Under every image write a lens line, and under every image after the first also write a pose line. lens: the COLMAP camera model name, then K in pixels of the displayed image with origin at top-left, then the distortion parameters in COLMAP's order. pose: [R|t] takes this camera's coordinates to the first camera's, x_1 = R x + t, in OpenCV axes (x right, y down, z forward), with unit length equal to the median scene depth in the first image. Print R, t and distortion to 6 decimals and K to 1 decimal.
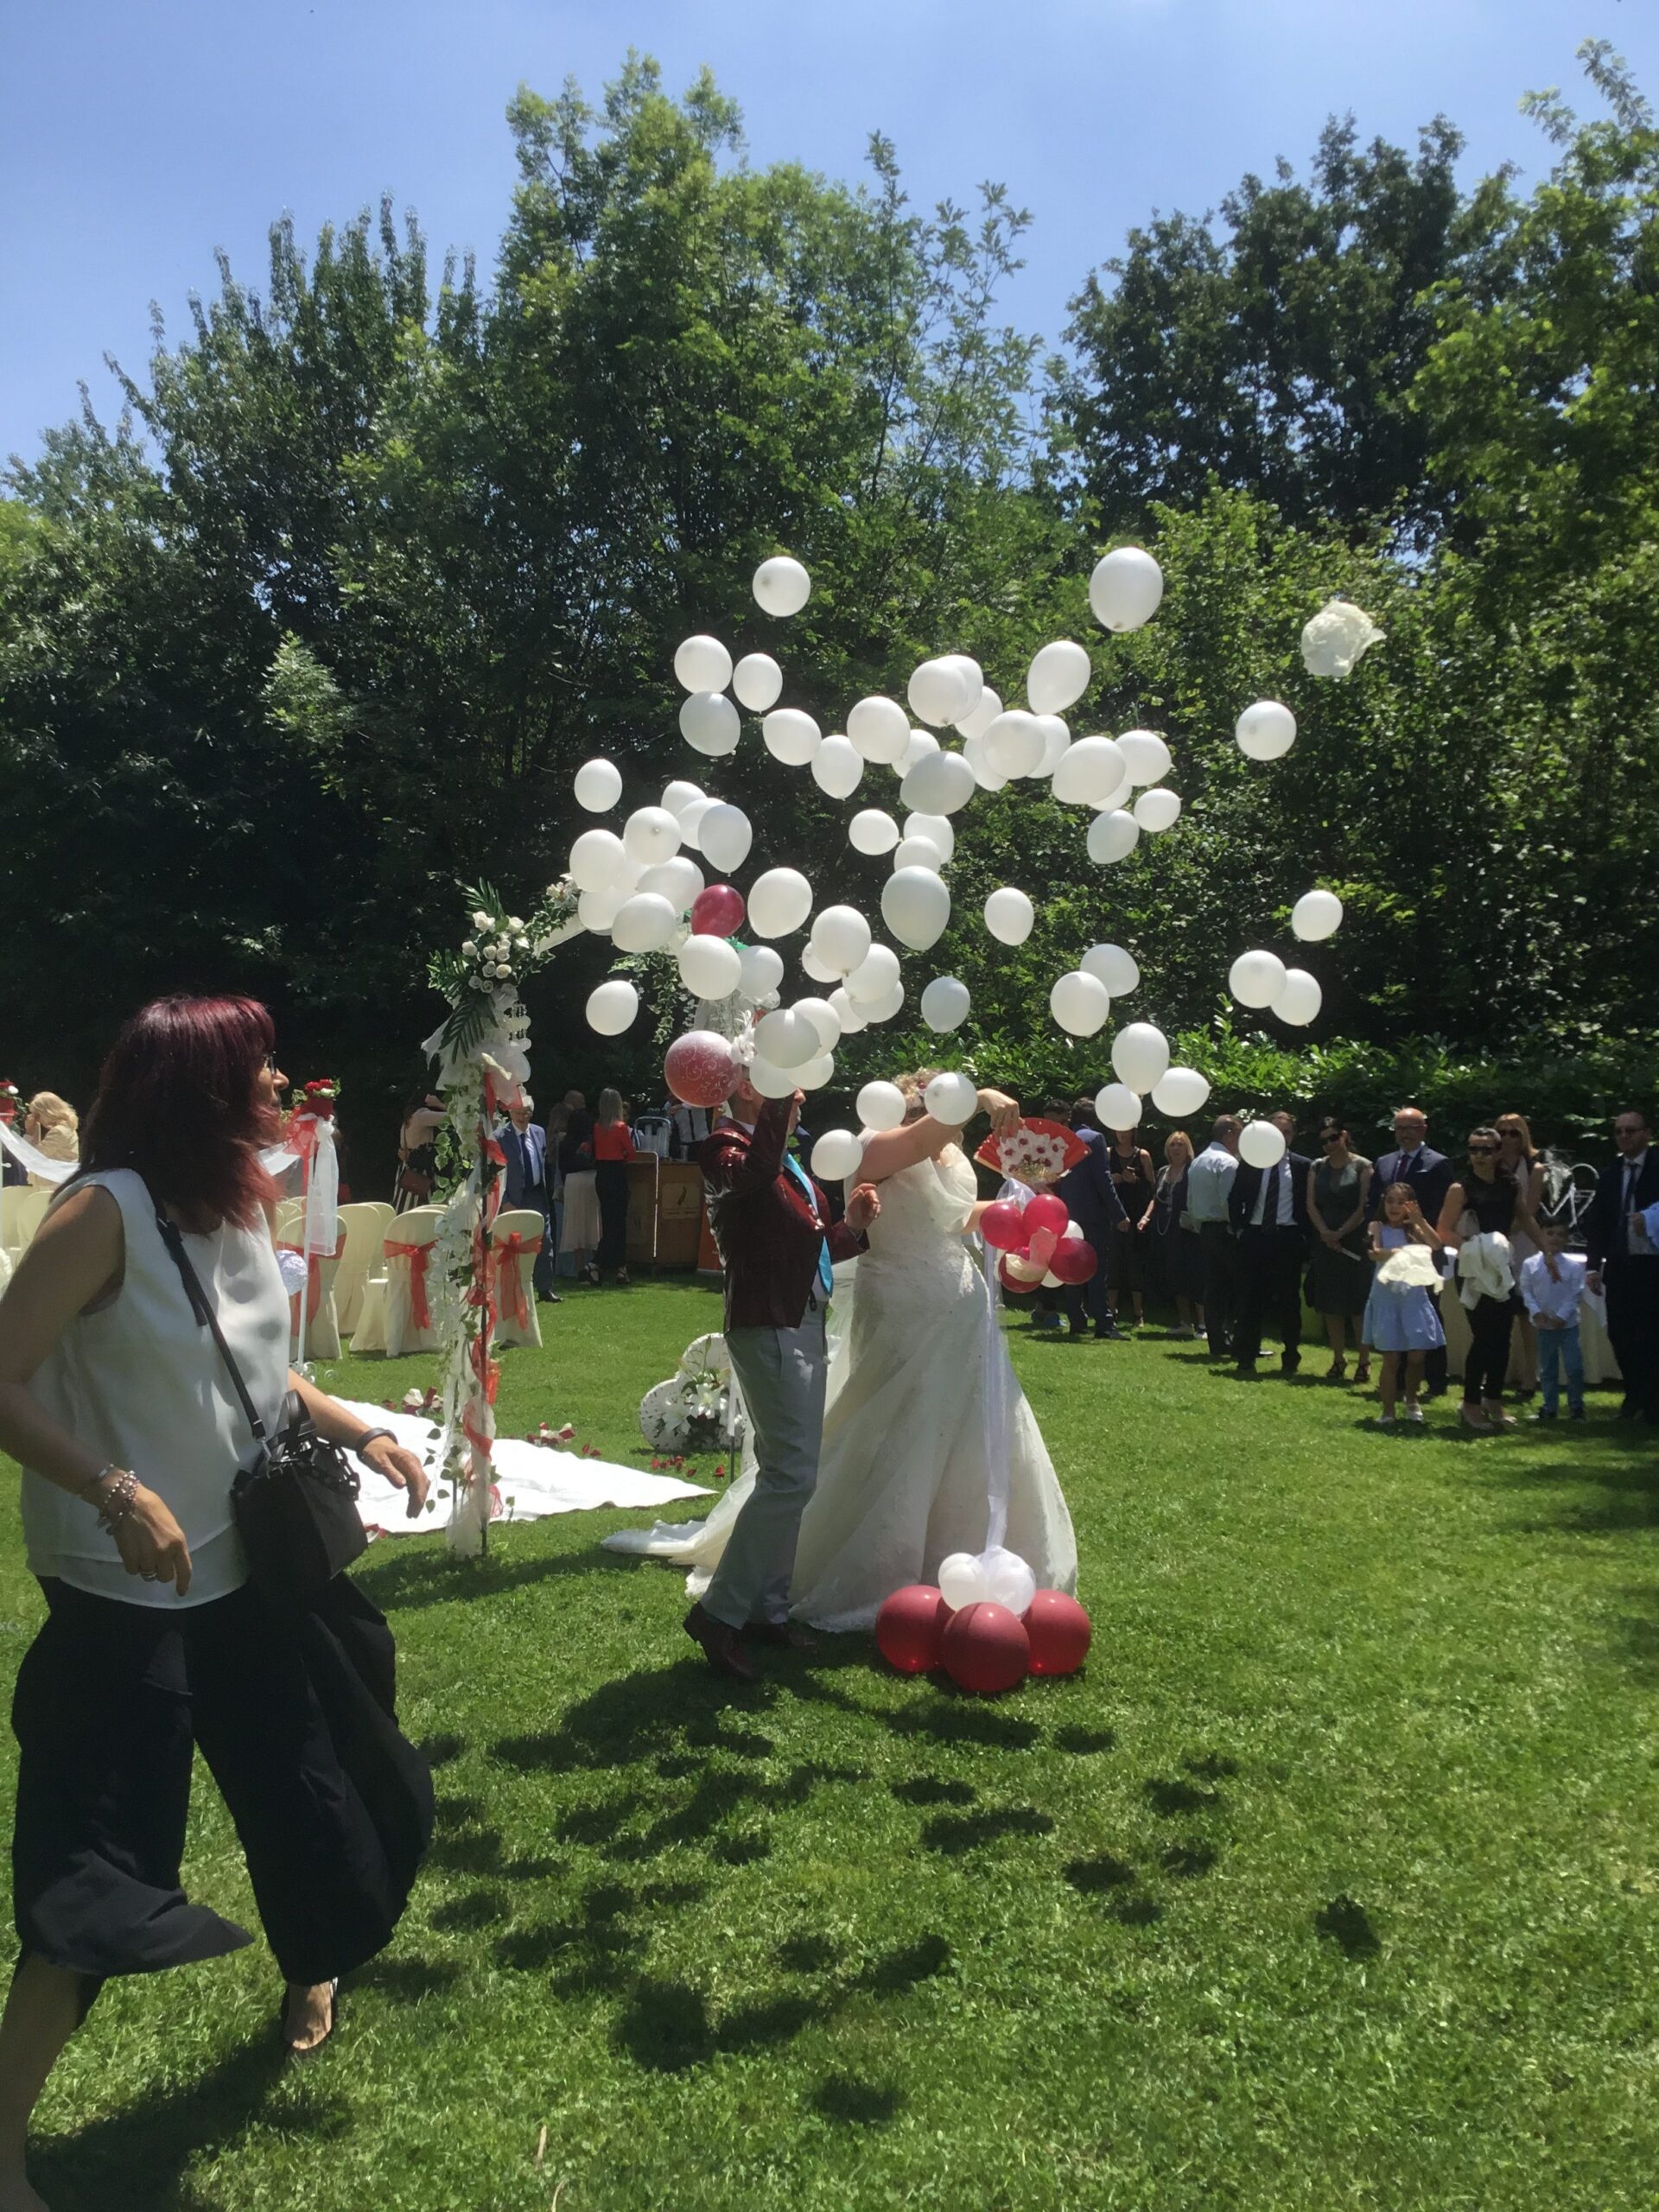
lens RADIAL K [[1990.9, 0, 829.5], [0, 1990.9, 1106.0], [0, 0, 1]] dist [0.174534, -0.448958]
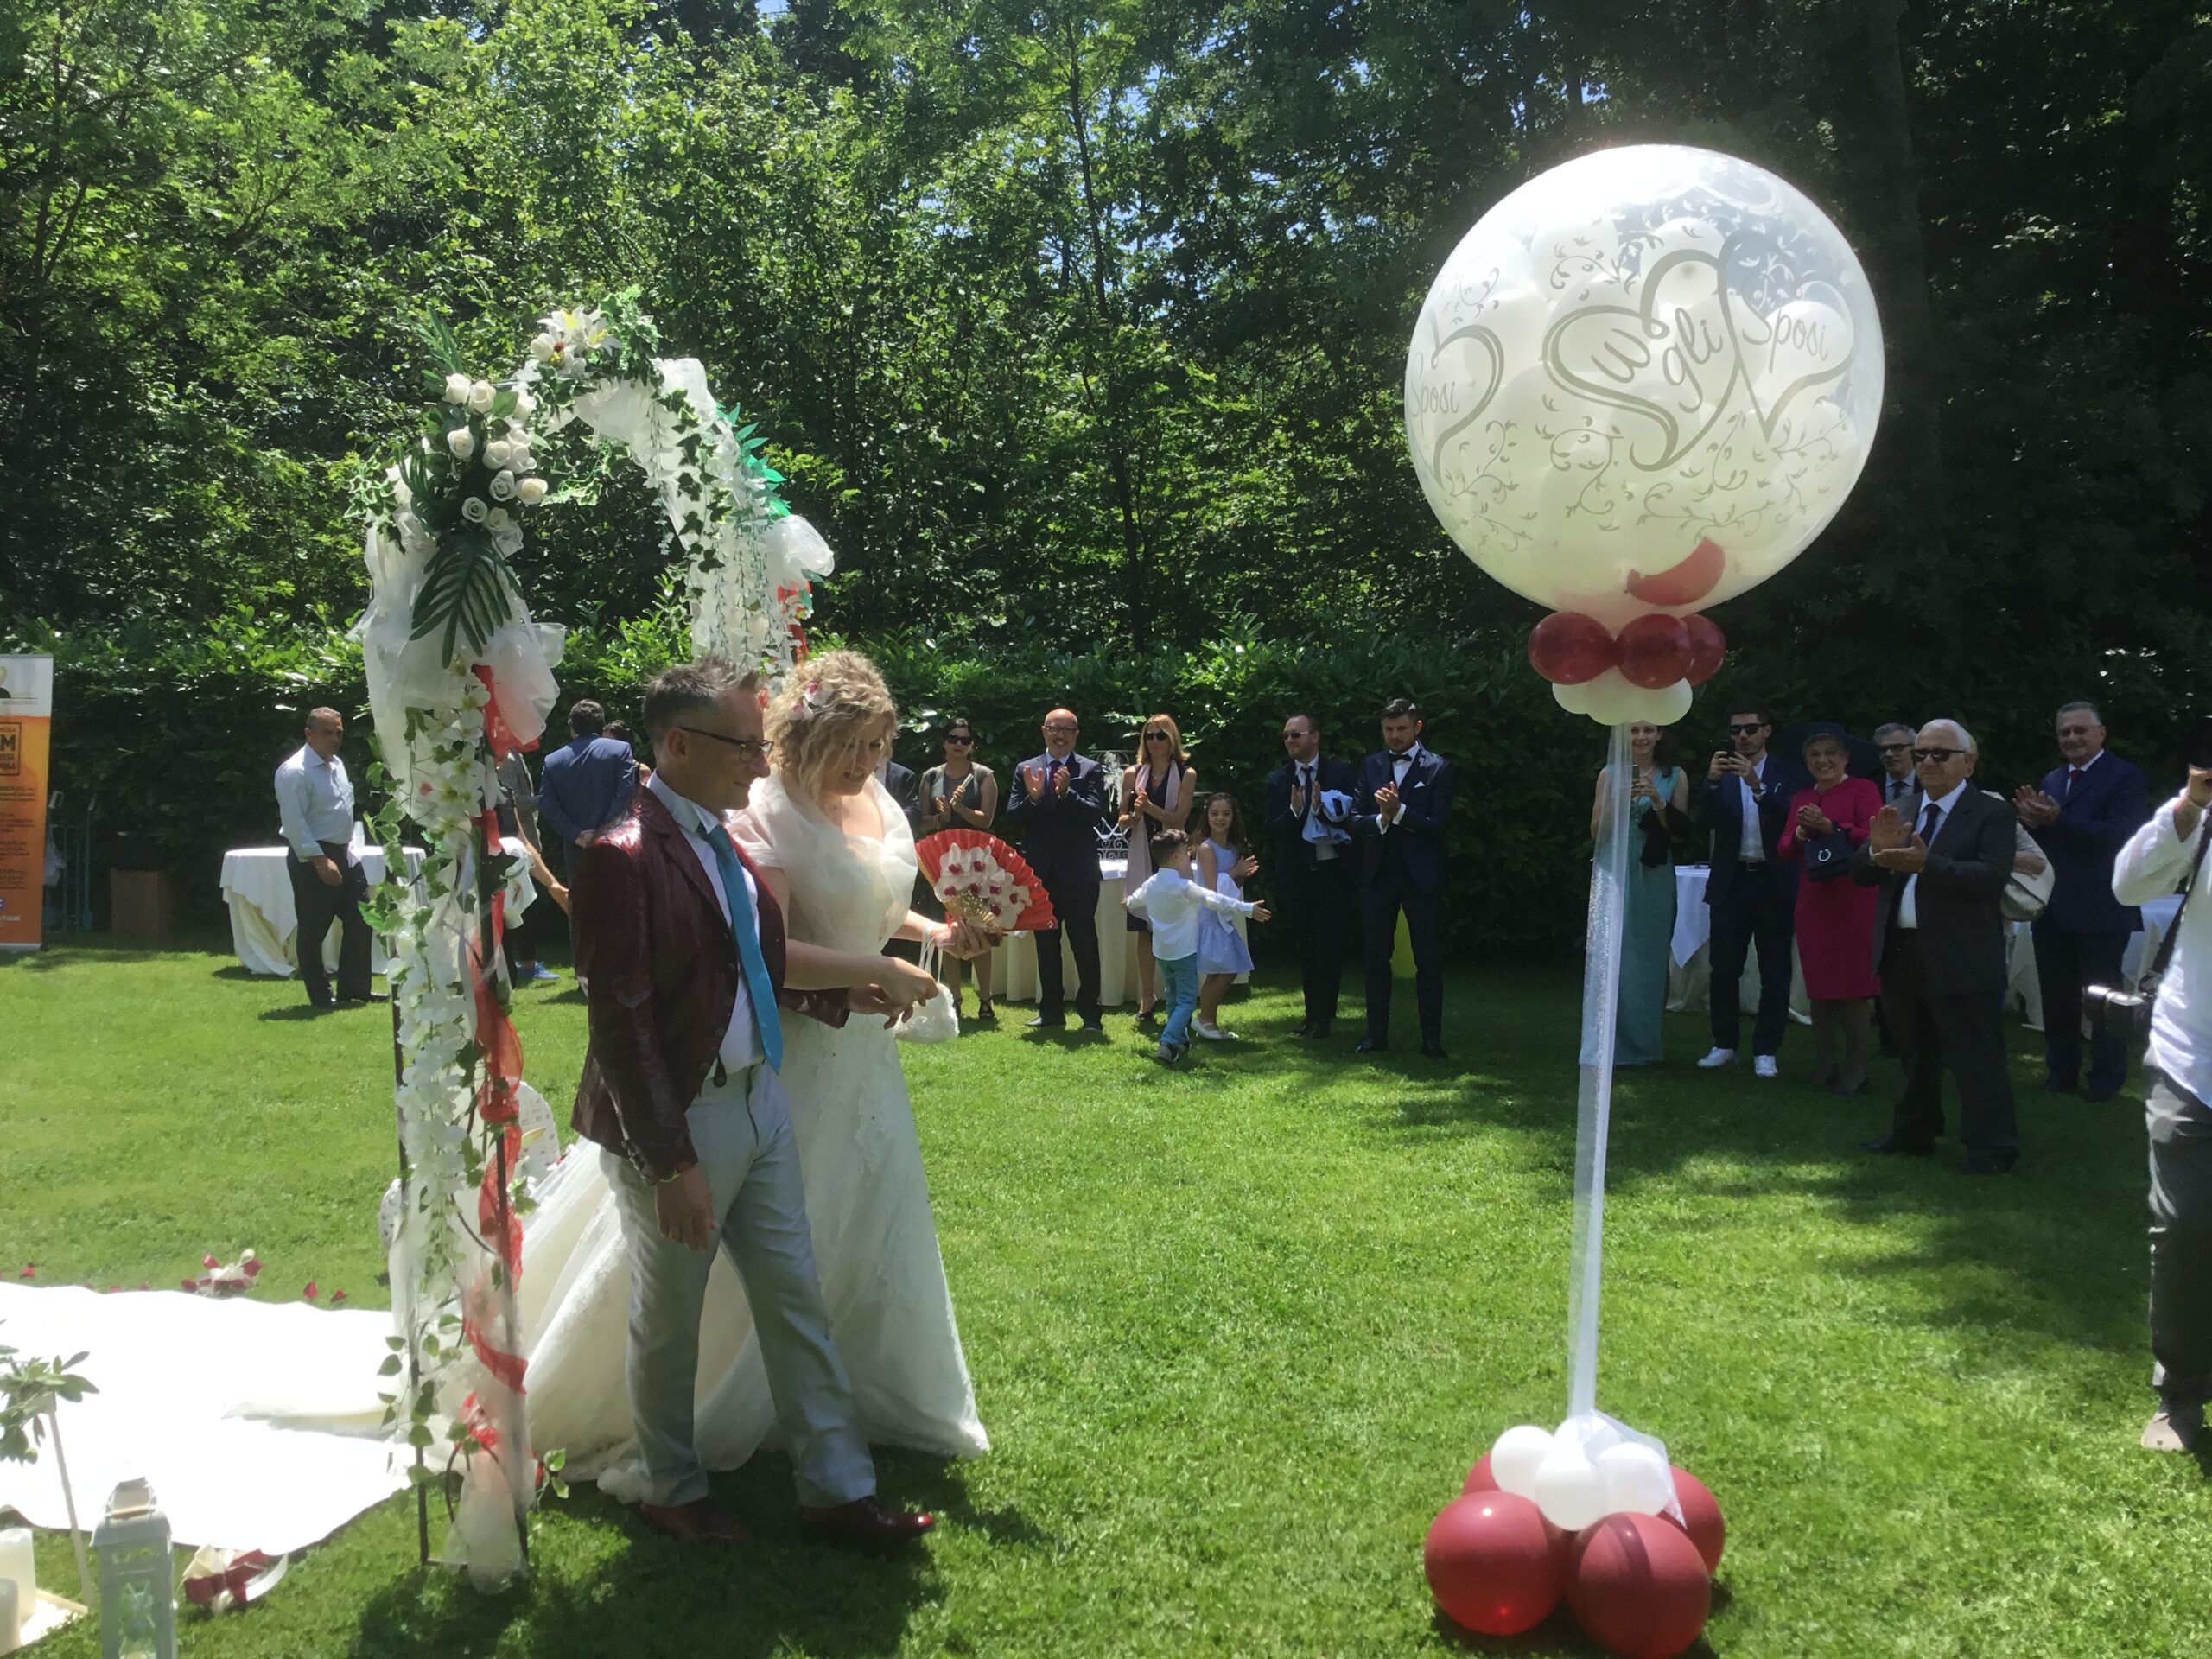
lens RADIAL K [[2005.7, 0, 1106.0], [0, 2005.7, 829.5], [0, 0, 1]] dist [0.130019, -0.254752]
pose [[0.835365, -0.046511, 0.547724, -0.246674], [0.011647, 0.997688, 0.066956, -0.007352], [-0.549572, -0.049553, 0.833976, 0.347249]]
